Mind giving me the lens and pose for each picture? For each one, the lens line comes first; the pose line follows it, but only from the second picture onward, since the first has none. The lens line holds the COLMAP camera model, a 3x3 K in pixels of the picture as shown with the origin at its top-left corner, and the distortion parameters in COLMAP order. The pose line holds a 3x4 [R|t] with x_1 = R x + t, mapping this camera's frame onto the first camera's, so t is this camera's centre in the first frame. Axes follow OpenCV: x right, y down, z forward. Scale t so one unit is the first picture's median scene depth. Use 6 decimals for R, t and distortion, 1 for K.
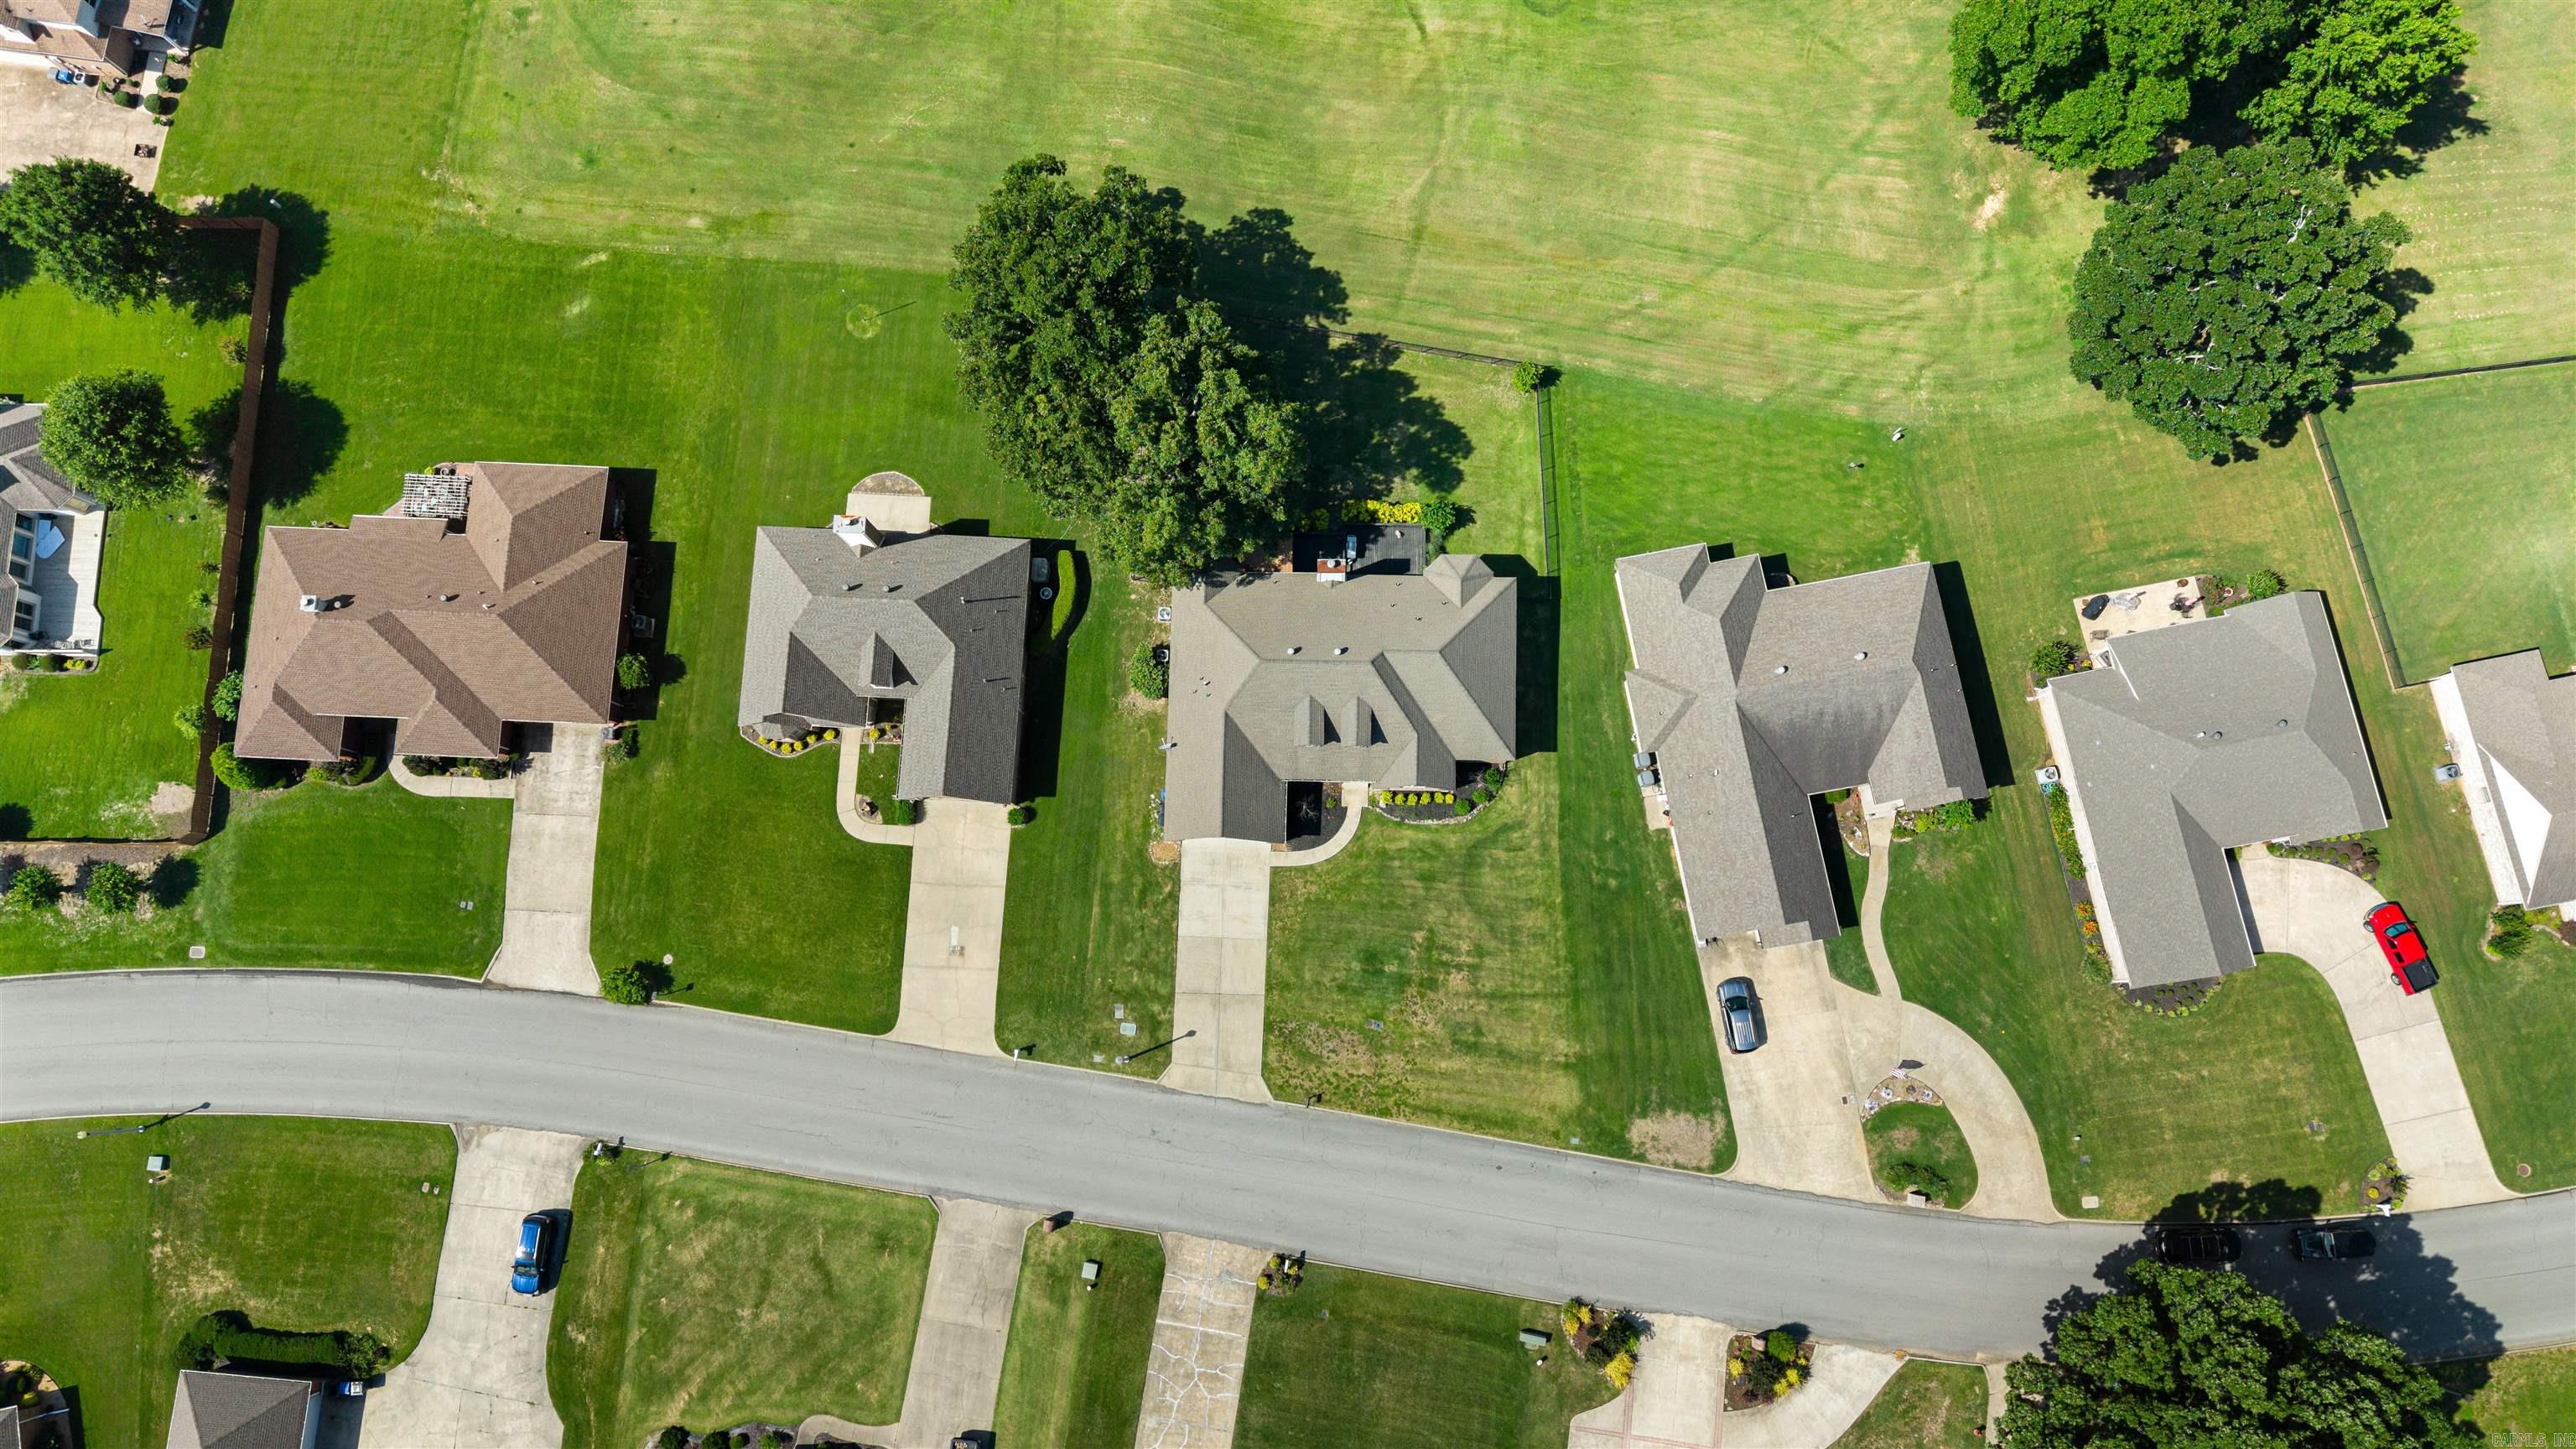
lens RADIAL K [[1740.7, 0, 1288.0], [0, 1740.7, 724.5], [0, 0, 1]] dist [0.067050, -0.071856]
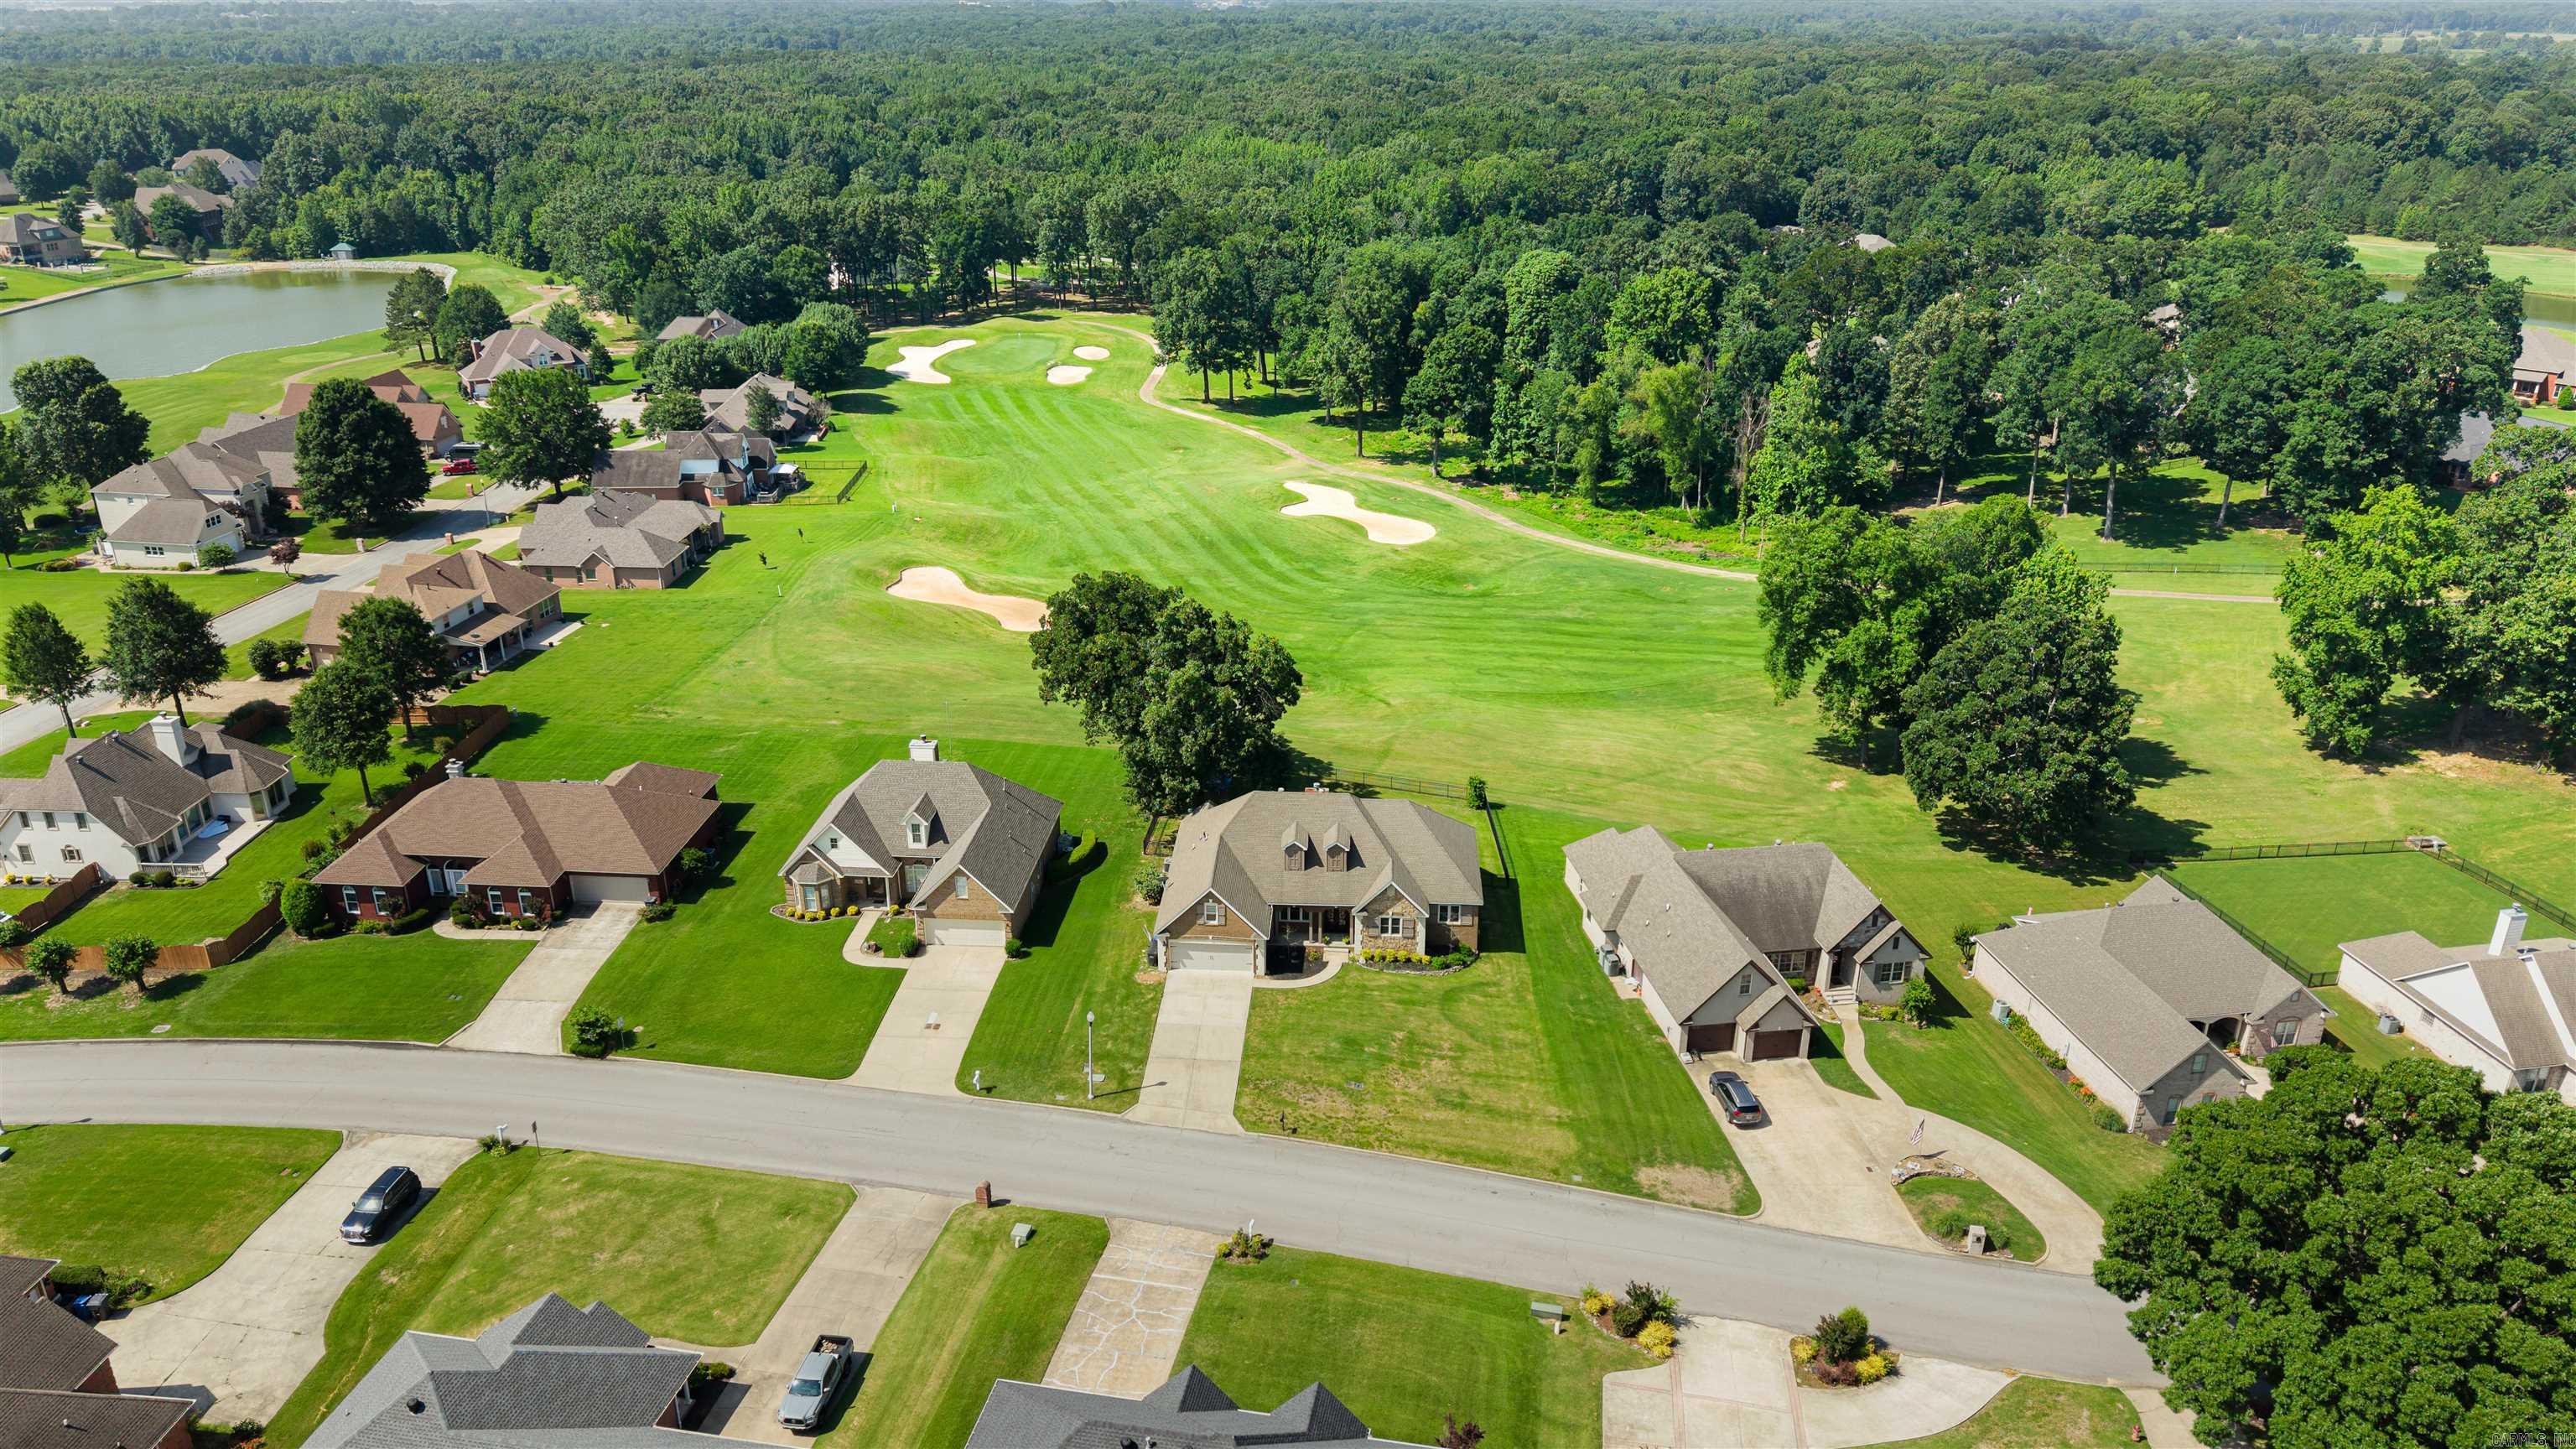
lens RADIAL K [[1740.7, 0, 1288.0], [0, 1740.7, 724.5], [0, 0, 1]] dist [0.067050, -0.071856]
pose [[0.999368, 0.032353, -0.014757, 0.021043], [-0.029859, 0.538125, -0.842336, 0.872124], [-0.019311, 0.842244, 0.538751, 0.320146]]
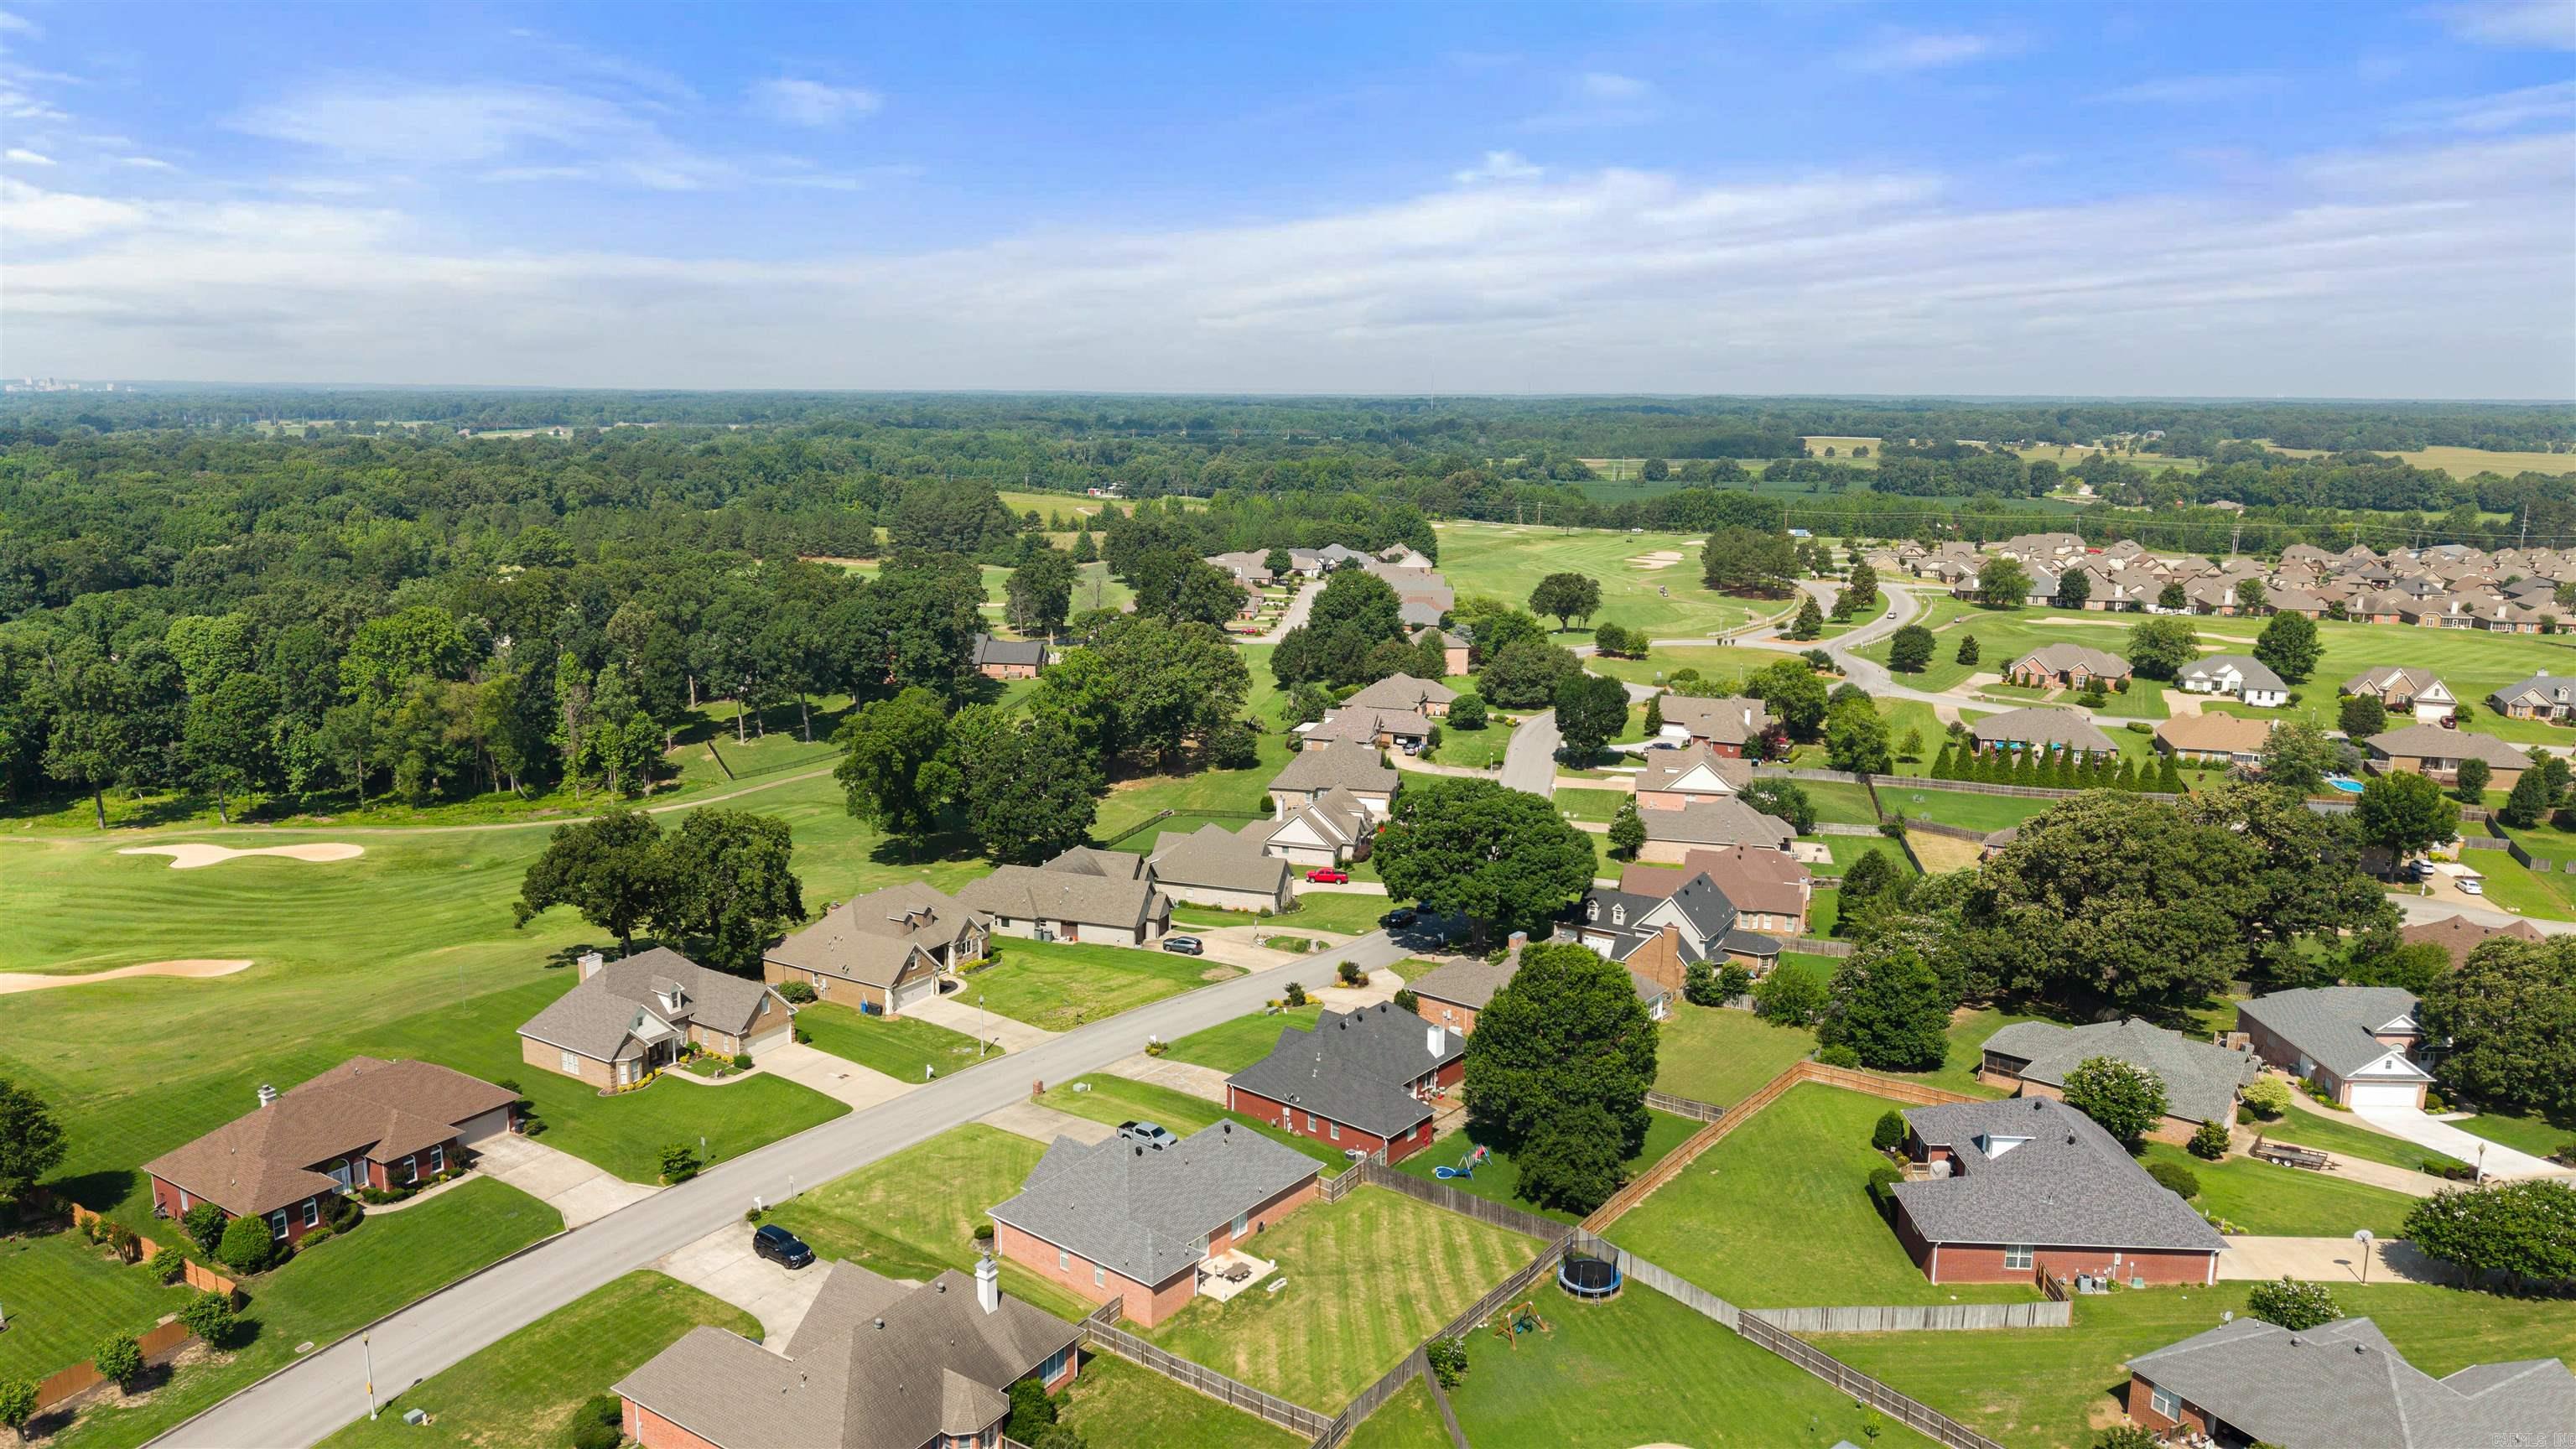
lens RADIAL K [[1740.7, 0, 1288.0], [0, 1740.7, 724.5], [0, 0, 1]] dist [0.067050, -0.071856]
pose [[0.502995, -0.149504, 0.851261, -1.165760], [0.849496, 0.266968, -0.455065, 0.999384], [-0.159226, 0.952038, 0.261287, 0.312835]]
